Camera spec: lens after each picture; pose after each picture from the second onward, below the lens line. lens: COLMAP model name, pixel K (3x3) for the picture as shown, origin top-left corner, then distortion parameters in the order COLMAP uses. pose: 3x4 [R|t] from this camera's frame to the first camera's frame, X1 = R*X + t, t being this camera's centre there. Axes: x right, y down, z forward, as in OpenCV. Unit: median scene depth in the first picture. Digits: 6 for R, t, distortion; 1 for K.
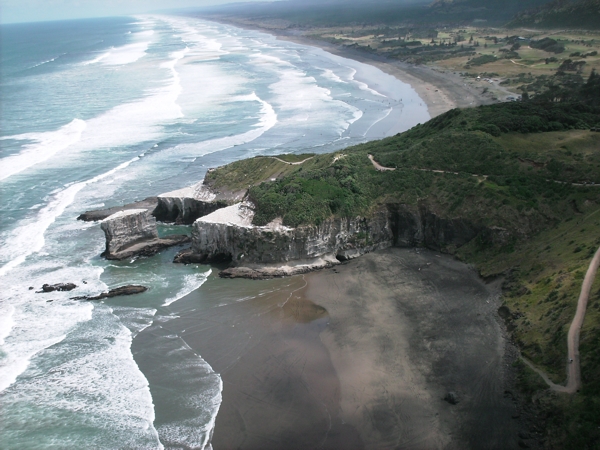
lens RADIAL K [[715.1, 0, 295.5], [0, 715.1, 225.2], [0, 0, 1]] dist [-0.118422, 0.164848]
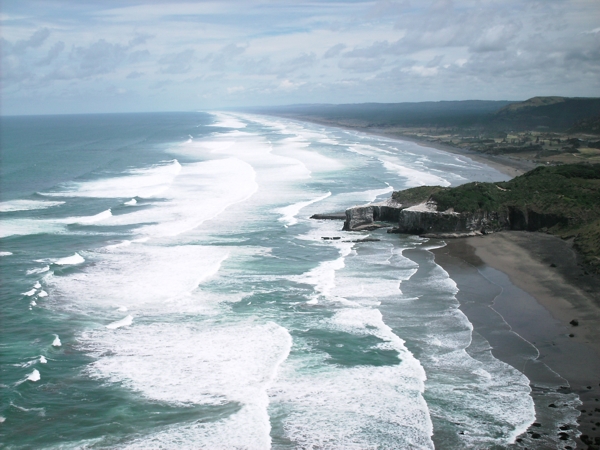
lens RADIAL K [[715.1, 0, 295.5], [0, 715.1, 225.2], [0, 0, 1]] dist [-0.118422, 0.164848]
pose [[0.995810, 0.053017, -0.074514, -0.281897], [-0.062790, 0.988769, -0.135625, 0.304911], [0.066486, 0.139735, 0.987954, -0.833770]]
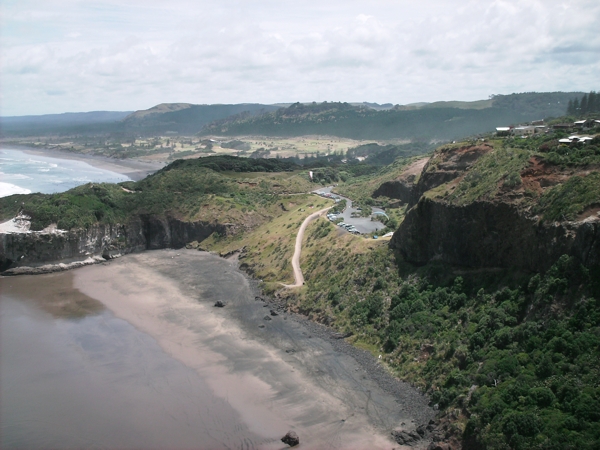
lens RADIAL K [[715.1, 0, 295.5], [0, 715.1, 225.2], [0, 0, 1]] dist [-0.118422, 0.164848]
pose [[0.910312, -0.024732, 0.413183, -0.141120], [0.093166, 0.984842, -0.146310, 0.199456], [-0.403301, 0.171682, 0.898818, -0.224313]]
